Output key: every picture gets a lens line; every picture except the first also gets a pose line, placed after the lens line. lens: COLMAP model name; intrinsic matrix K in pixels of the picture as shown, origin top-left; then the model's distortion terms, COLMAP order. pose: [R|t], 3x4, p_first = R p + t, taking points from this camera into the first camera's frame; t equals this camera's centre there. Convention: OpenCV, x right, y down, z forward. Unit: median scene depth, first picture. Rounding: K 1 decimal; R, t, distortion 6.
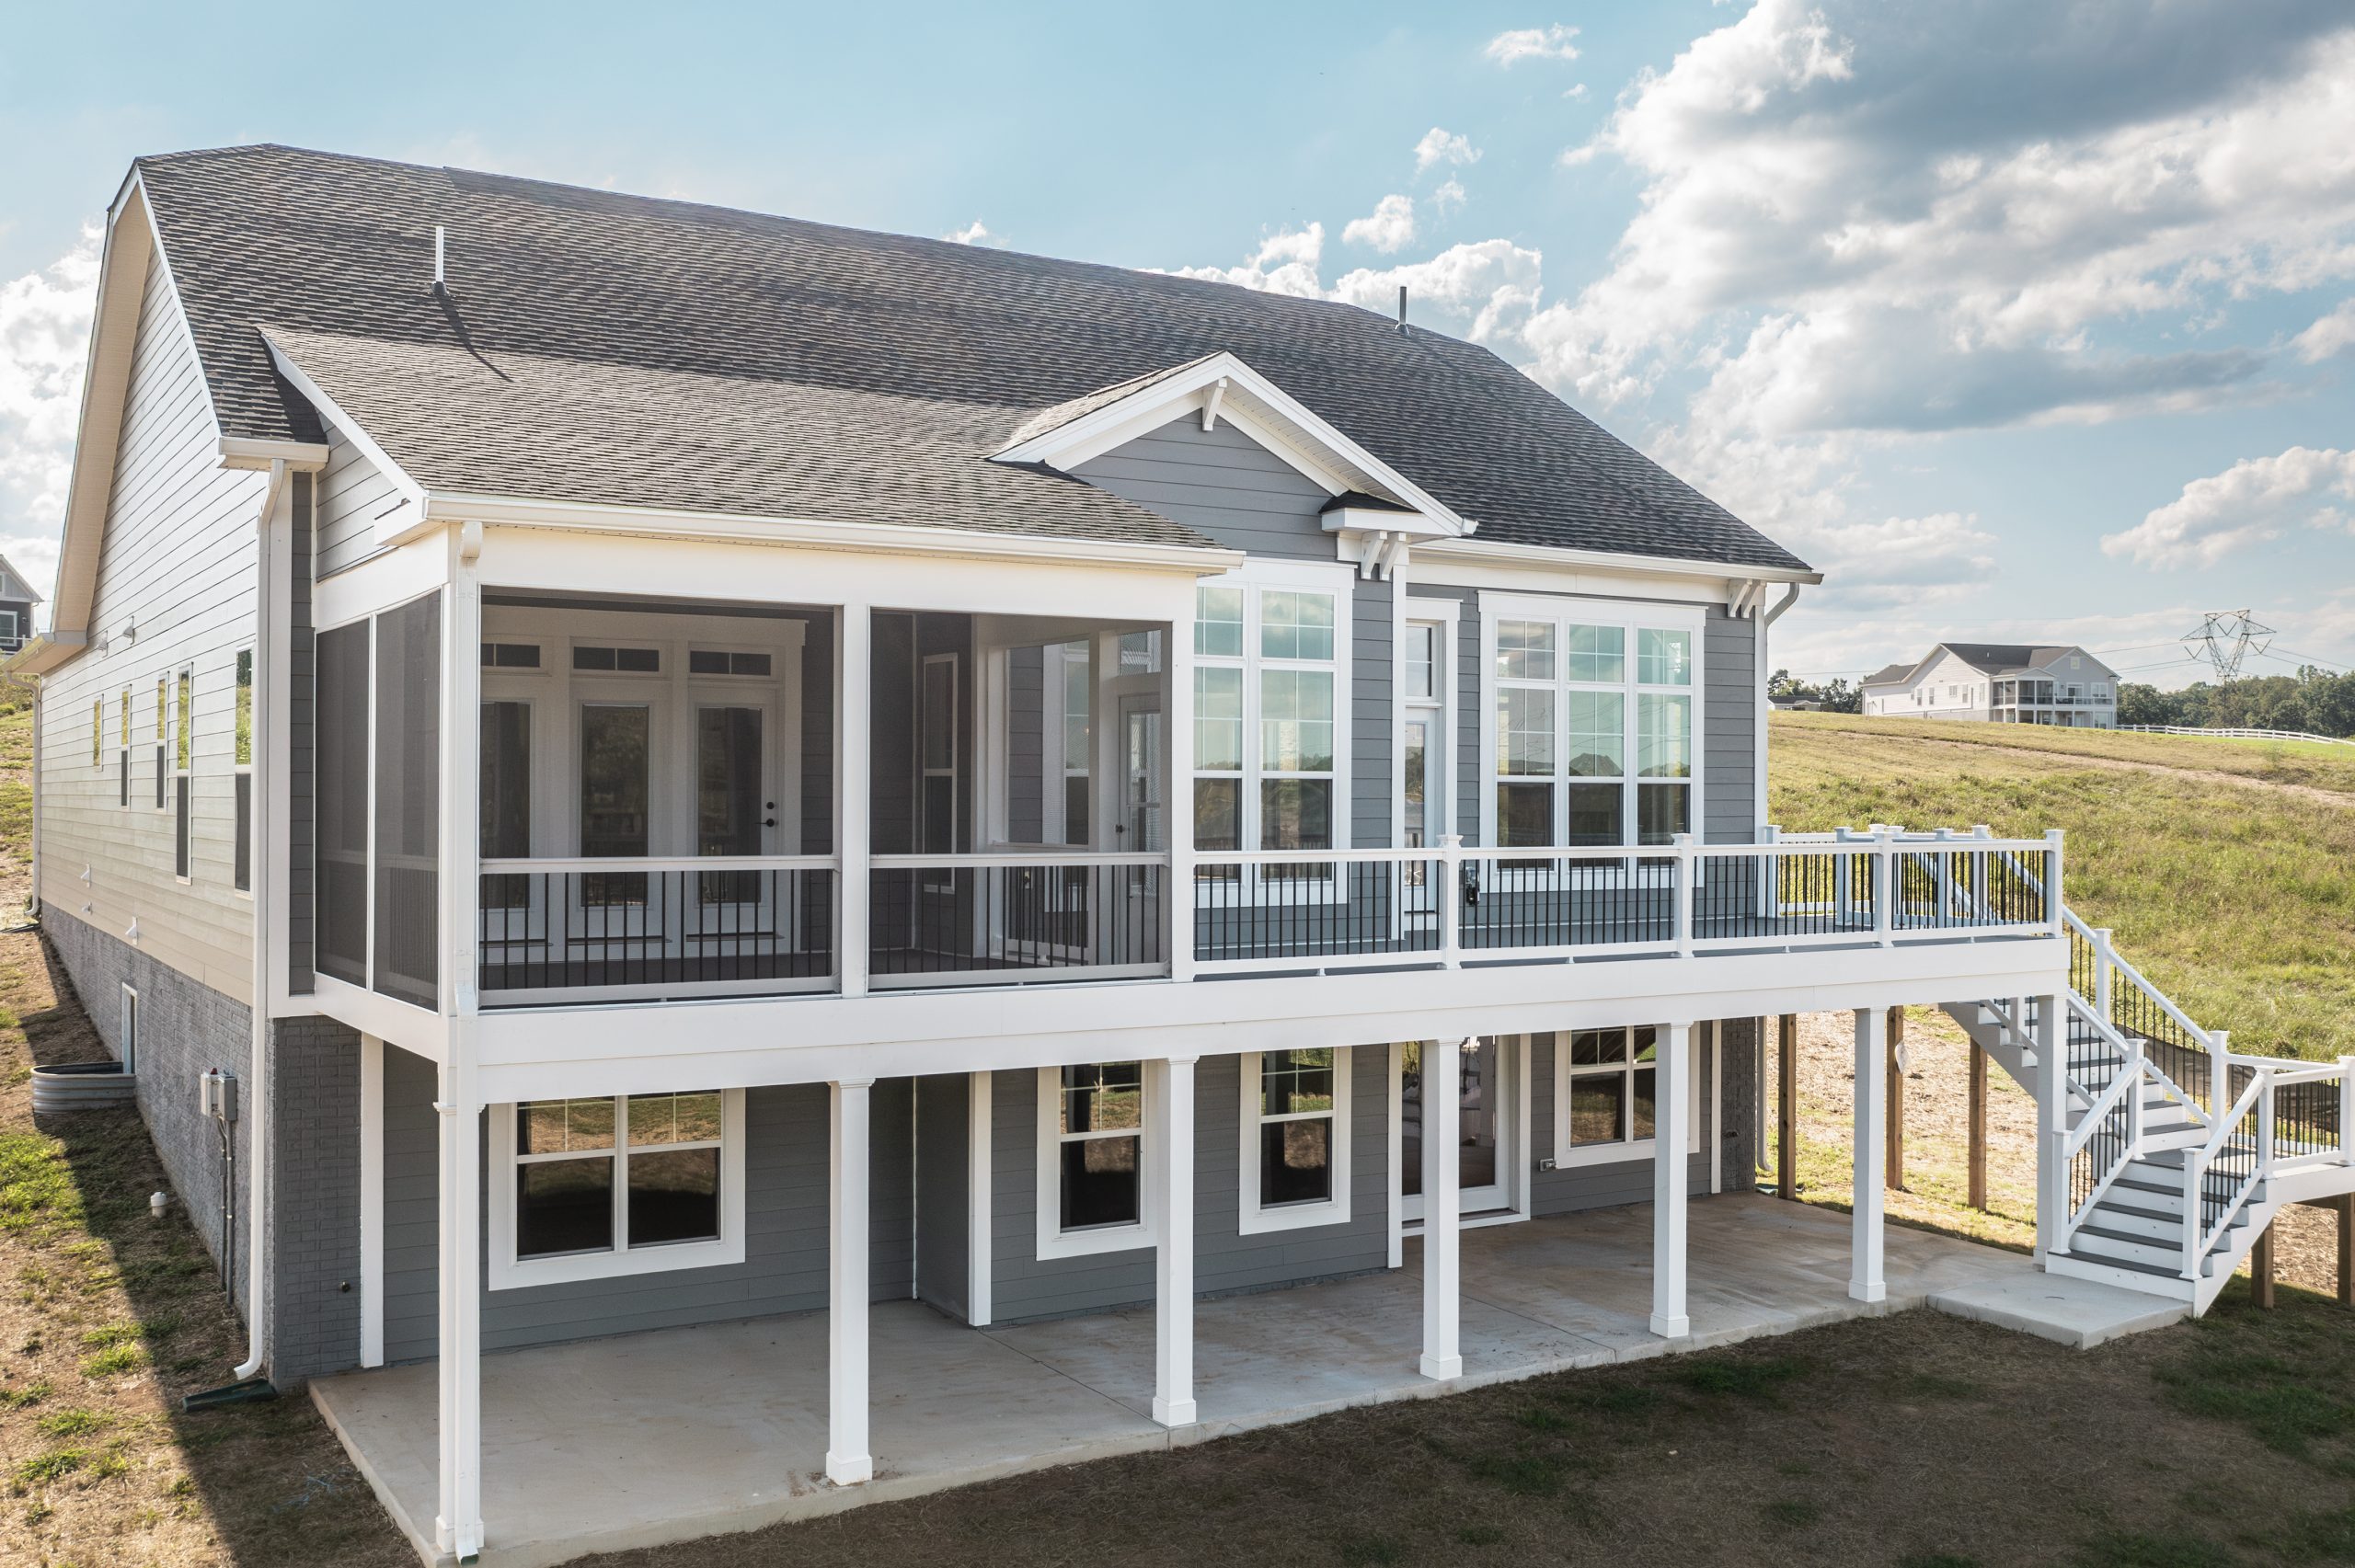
lens RADIAL K [[2180.4, 0, 1175.1], [0, 2180.4, 779.9], [0, 0, 1]] dist [-0.062094, 0.000000]
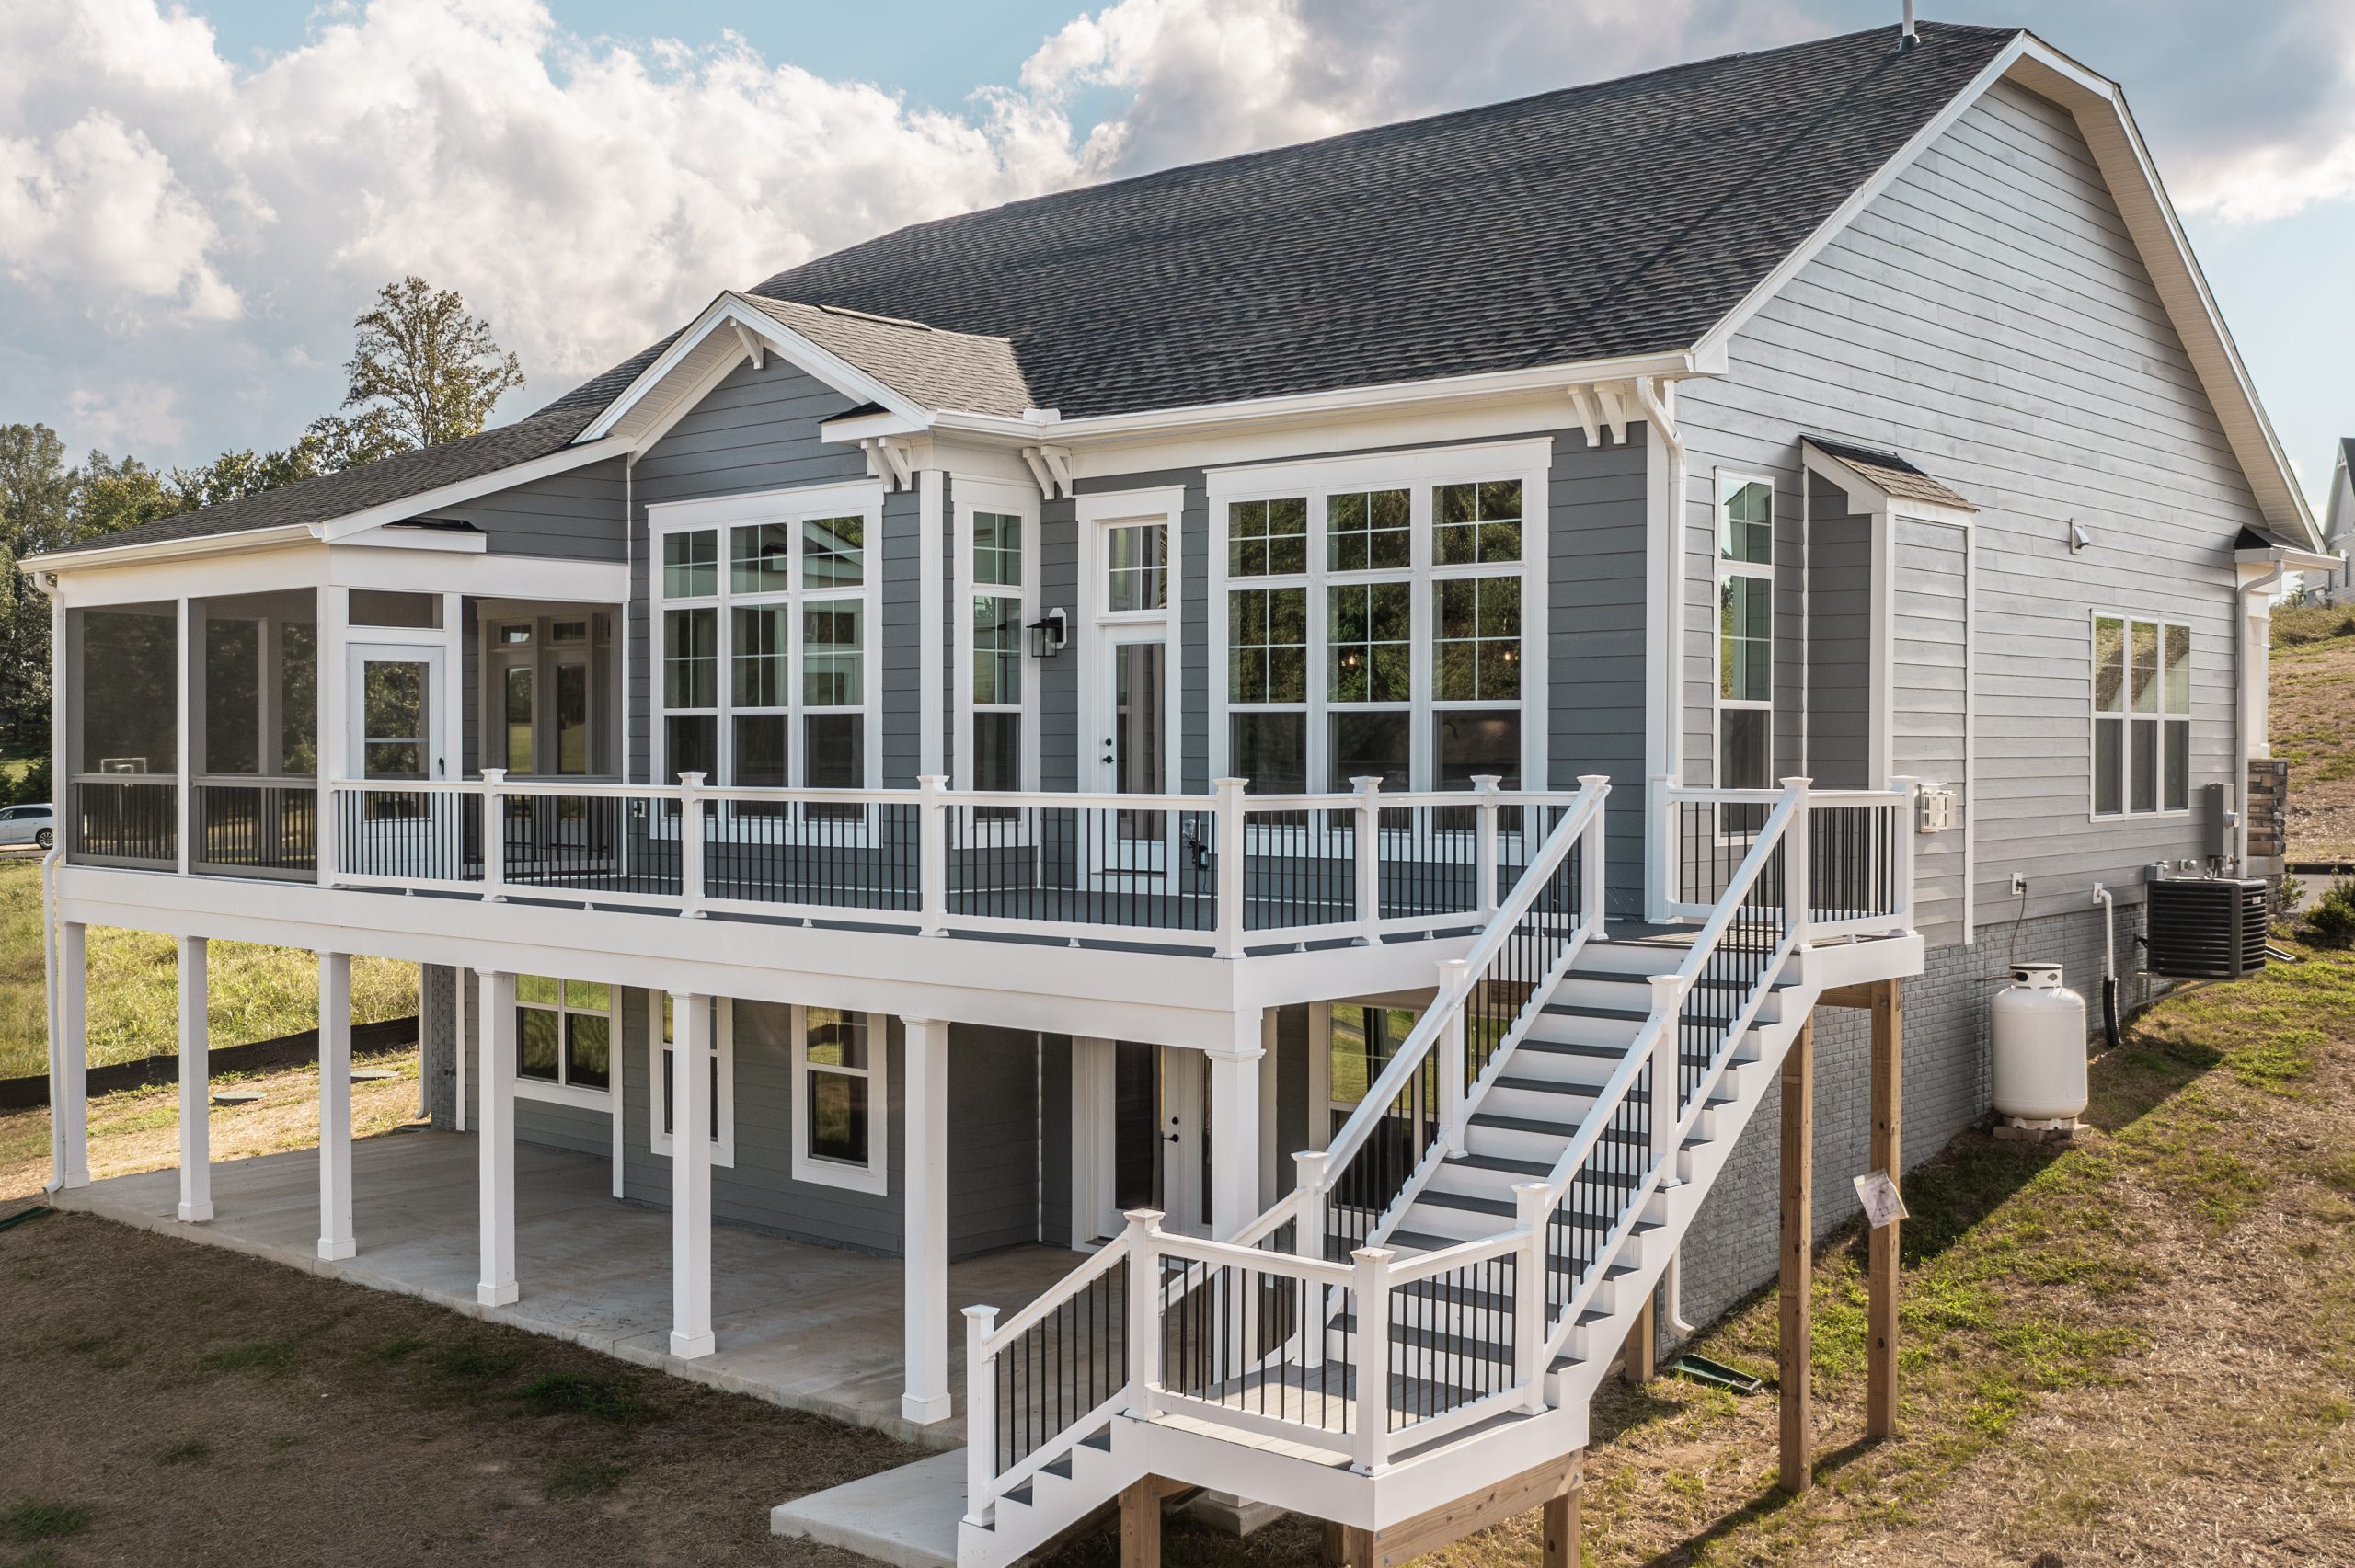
lens RADIAL K [[2421.9, 0, 1176.5], [0, 2421.9, 787.1], [0, 0, 1]] dist [0.006781, 0.000000]
pose [[0.304769, 0.013054, -0.952337, 1.083933], [0.007858, 0.999838, 0.016220, 0.015199], [0.952394, -0.012427, 0.304617, 0.805962]]
